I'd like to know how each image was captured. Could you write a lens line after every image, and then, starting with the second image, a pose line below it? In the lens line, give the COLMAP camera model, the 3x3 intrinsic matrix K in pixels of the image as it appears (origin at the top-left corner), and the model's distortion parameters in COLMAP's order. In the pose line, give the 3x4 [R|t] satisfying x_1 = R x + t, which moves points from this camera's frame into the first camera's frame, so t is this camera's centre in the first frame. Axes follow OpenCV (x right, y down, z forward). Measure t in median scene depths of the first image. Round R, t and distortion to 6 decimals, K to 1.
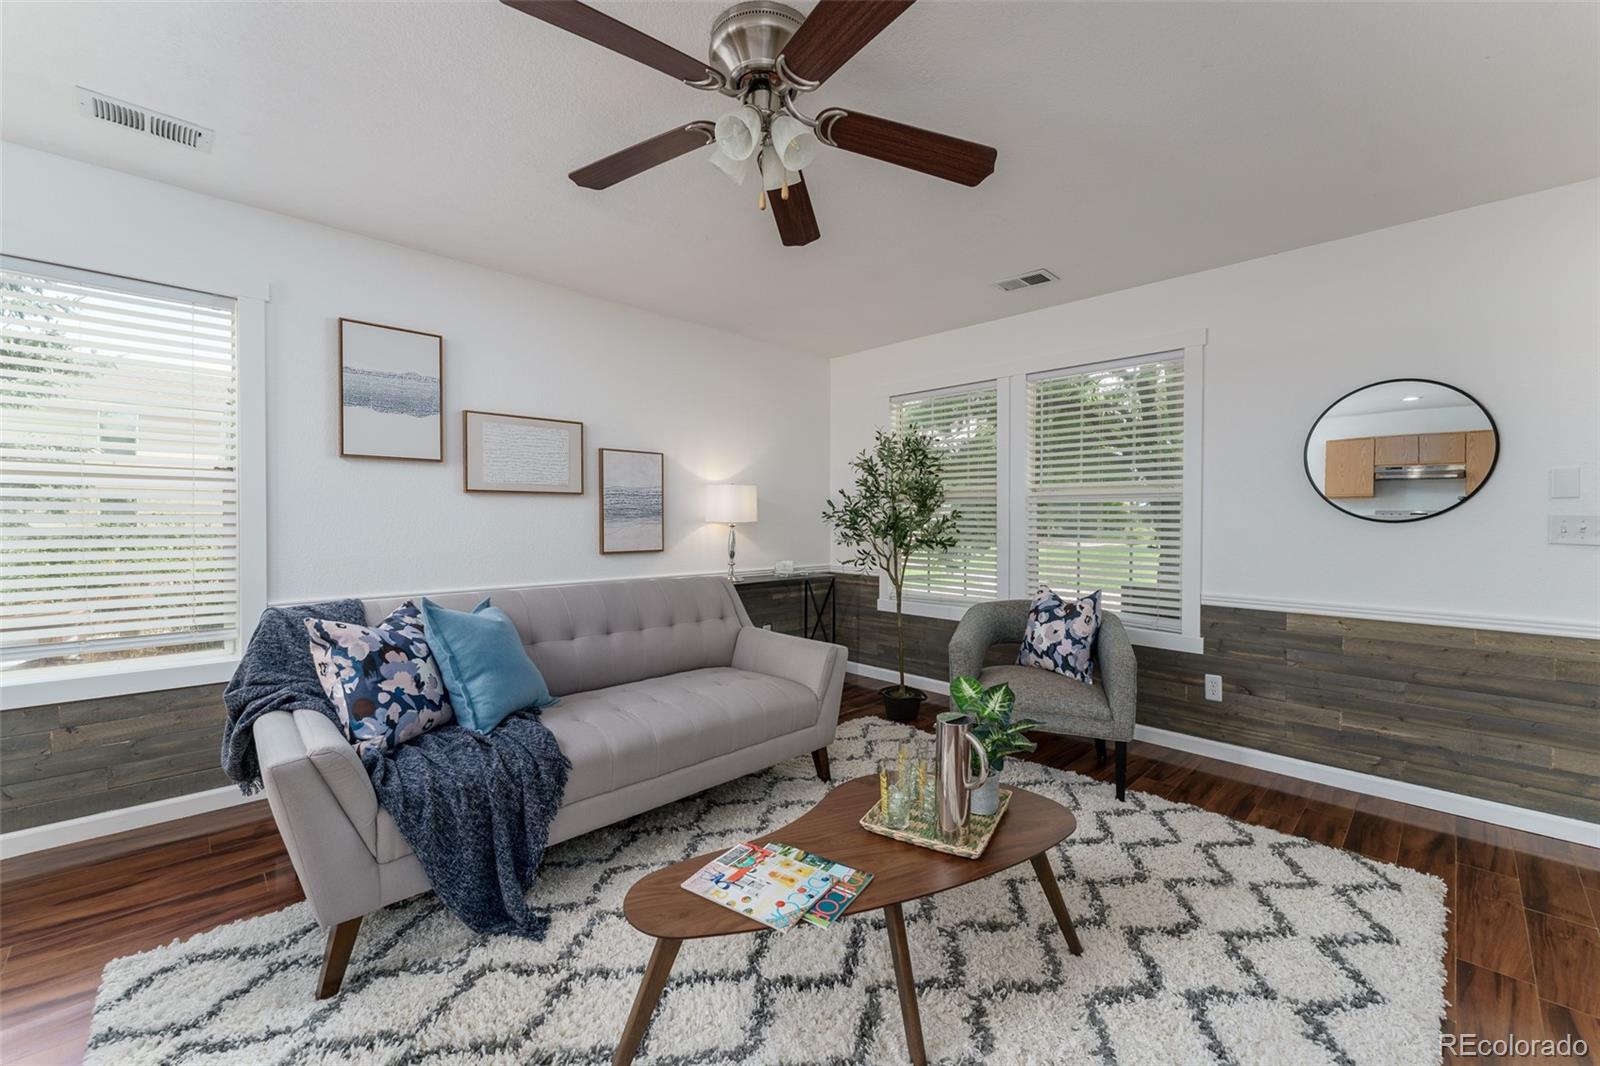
lens RADIAL K [[641.0, 0, 782.5], [0, 641.0, 524.1], [0, 0, 1]] dist [-0.000525, 0.000053]
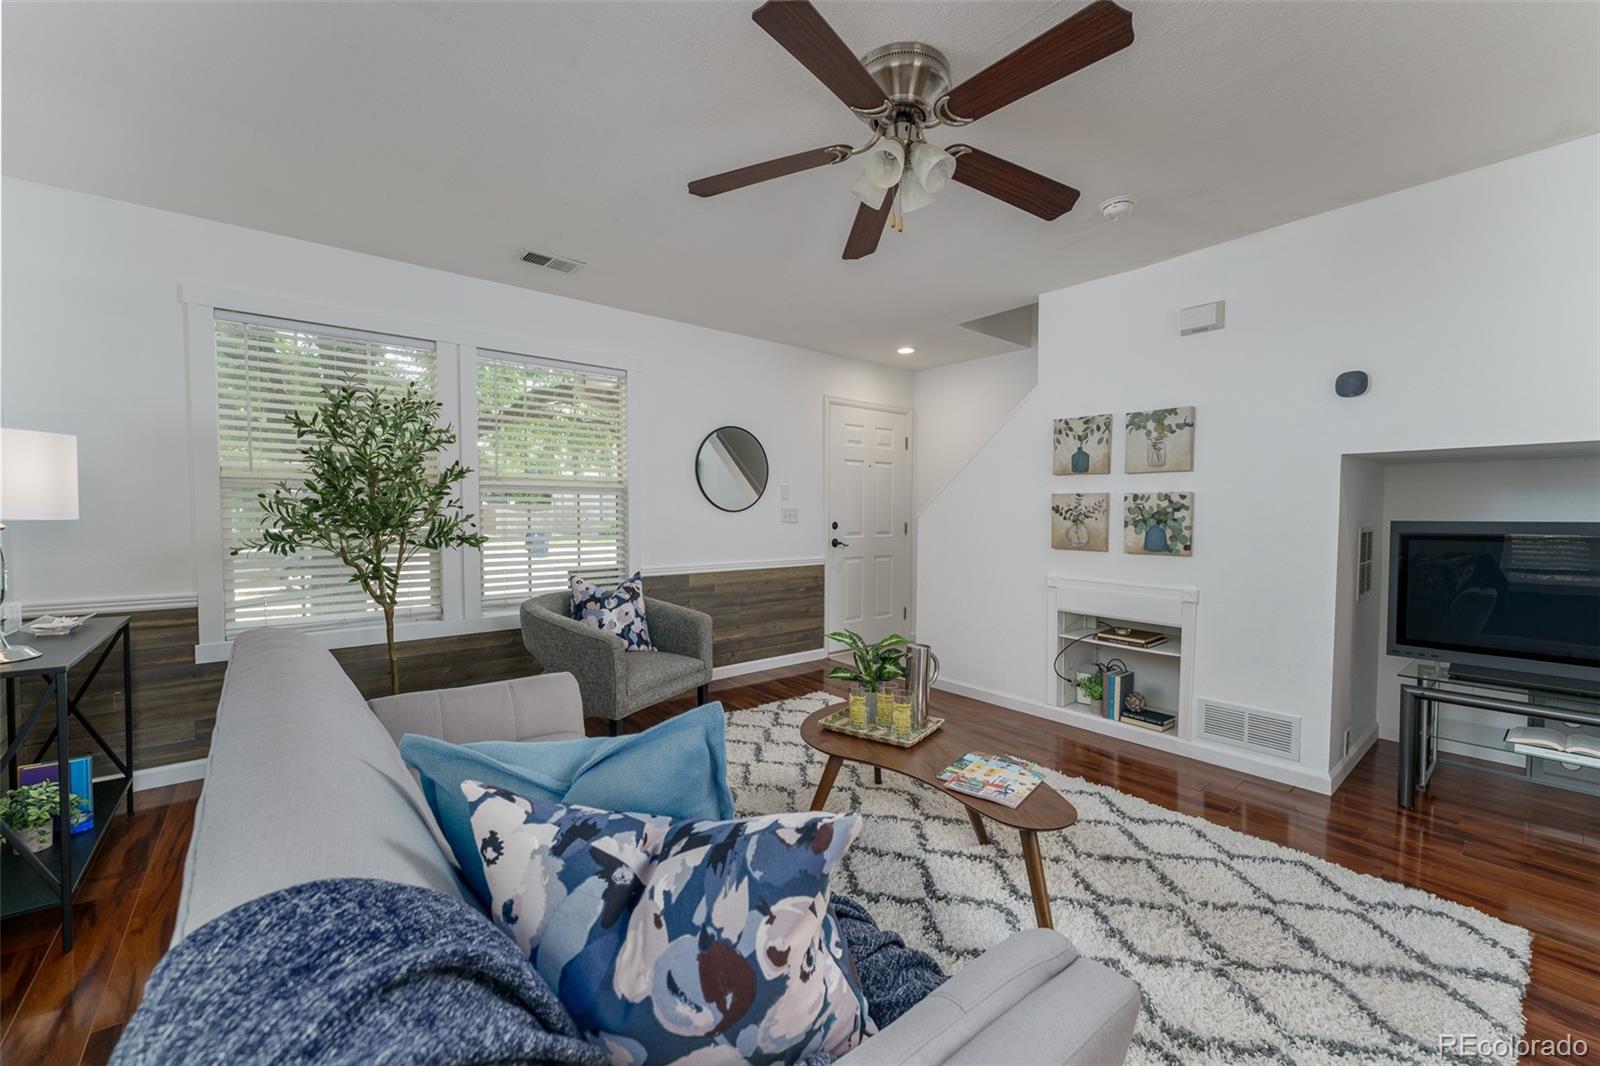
lens RADIAL K [[640.4, 0, 838.2], [0, 640.4, 537.5], [0, 0, 1]] dist [-0.000520, 0.000005]
pose [[0.044037, -0.046148, 0.997963, -0.678204], [0.005357, 0.998929, 0.045956, -0.010712], [-0.999016, 0.003323, 0.044237, 0.624978]]
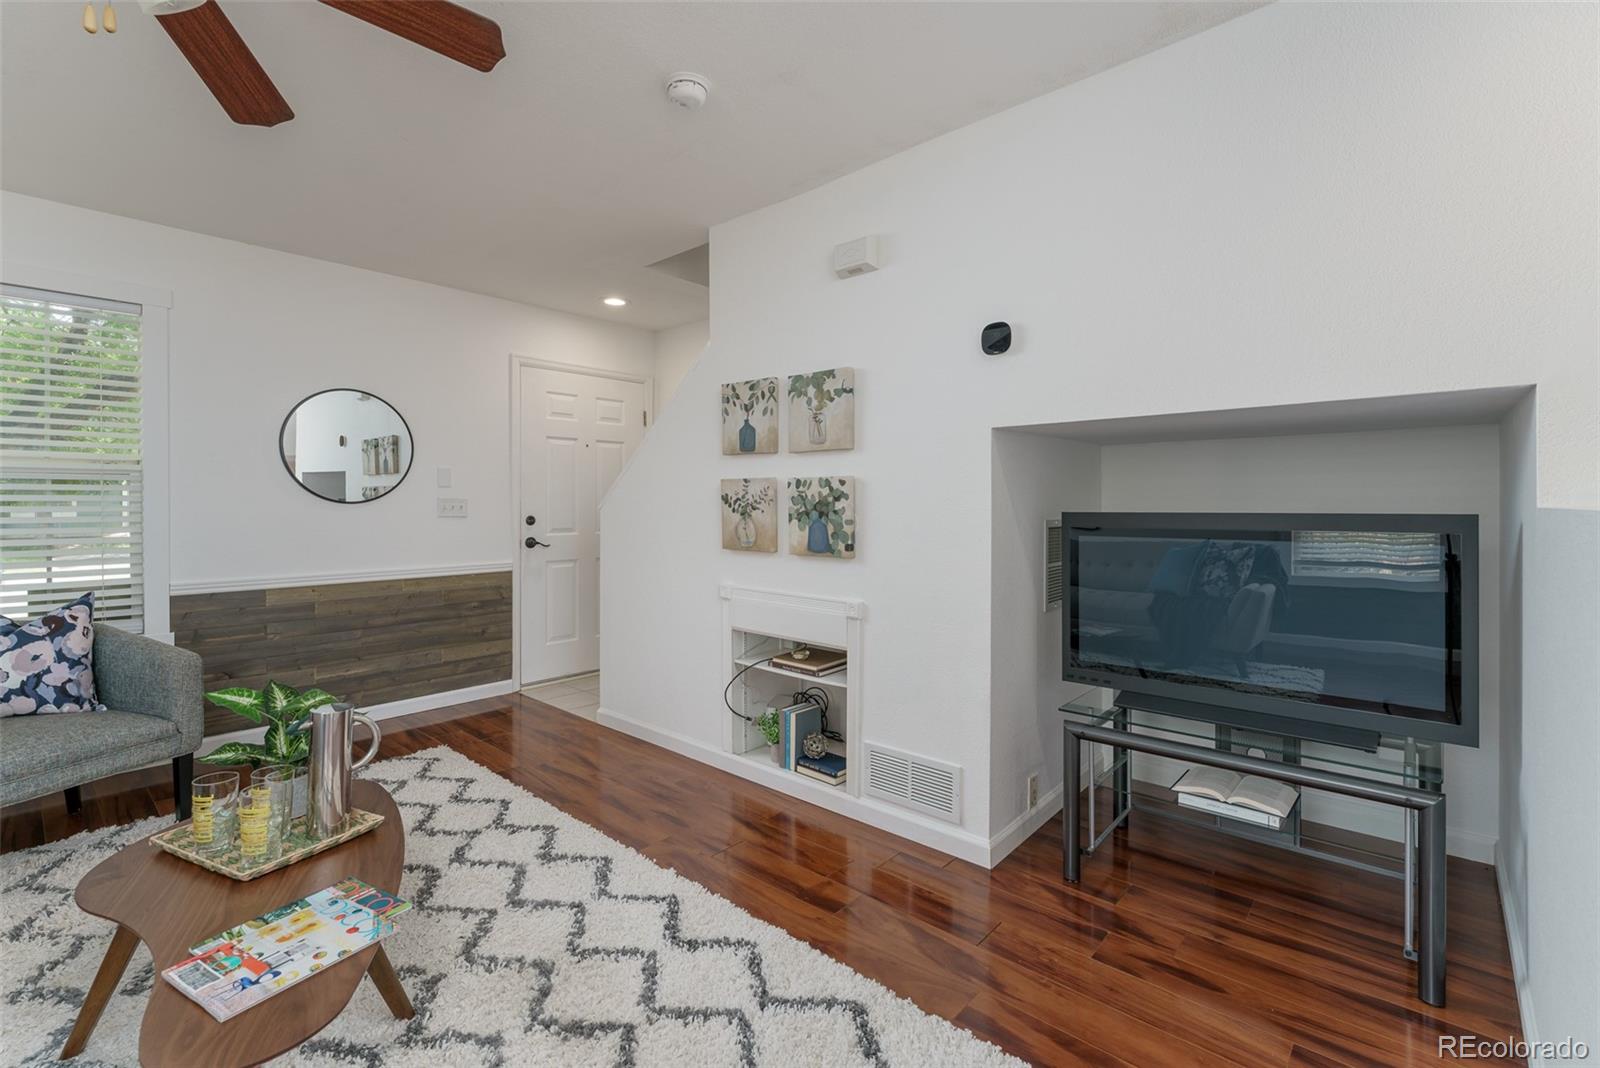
lens RADIAL K [[700.8, 0, 847.3], [0, 700.8, 505.9], [0, 0, 1]] dist [-0.000905, 0.000453]
pose [[-0.115385, -0.010495, 0.993265, -0.488492], [0.007090, 0.999910, 0.011389, -0.006109], [-0.993296, 0.008357, -0.115300, 0.191025]]
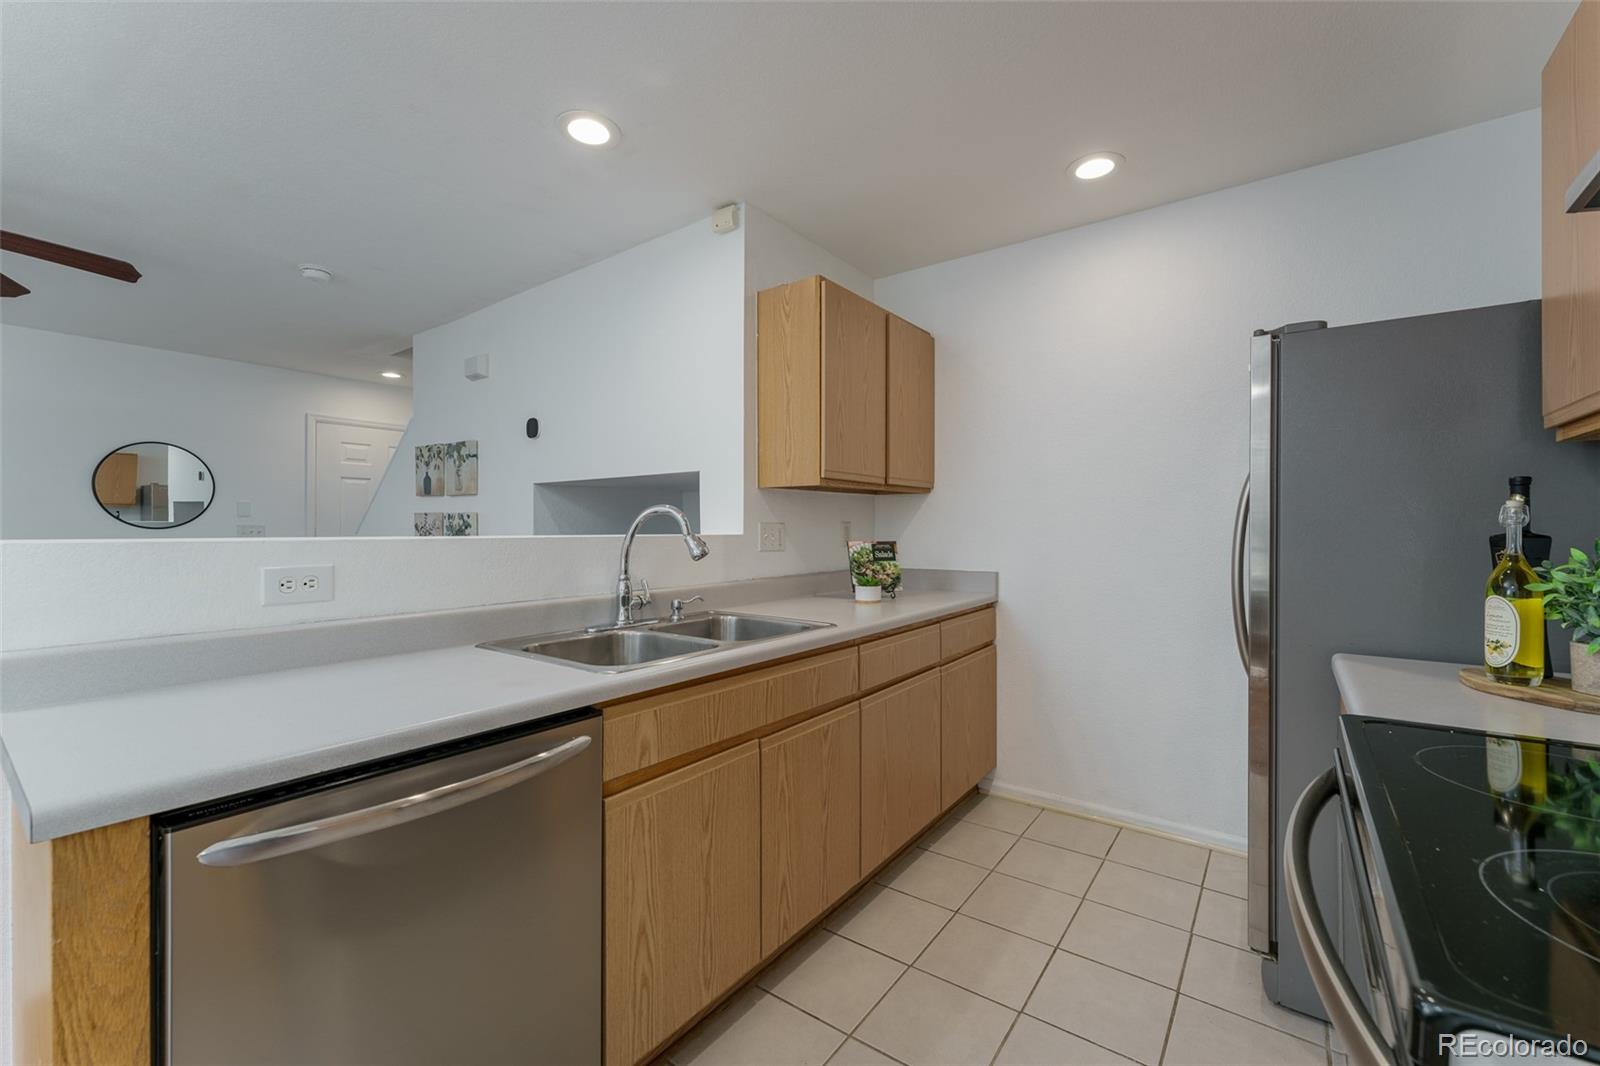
lens RADIAL K [[660.7, 0, 836.1], [0, 660.7, 524.6], [0, 0, 1]] dist [0.009325, 0.000163]
pose [[-0.179828, -0.002267, 0.983695, -0.995006], [0.004921, 0.999983, 0.003204, -0.010921], [-0.983686, 0.005416, -0.179814, -0.390475]]
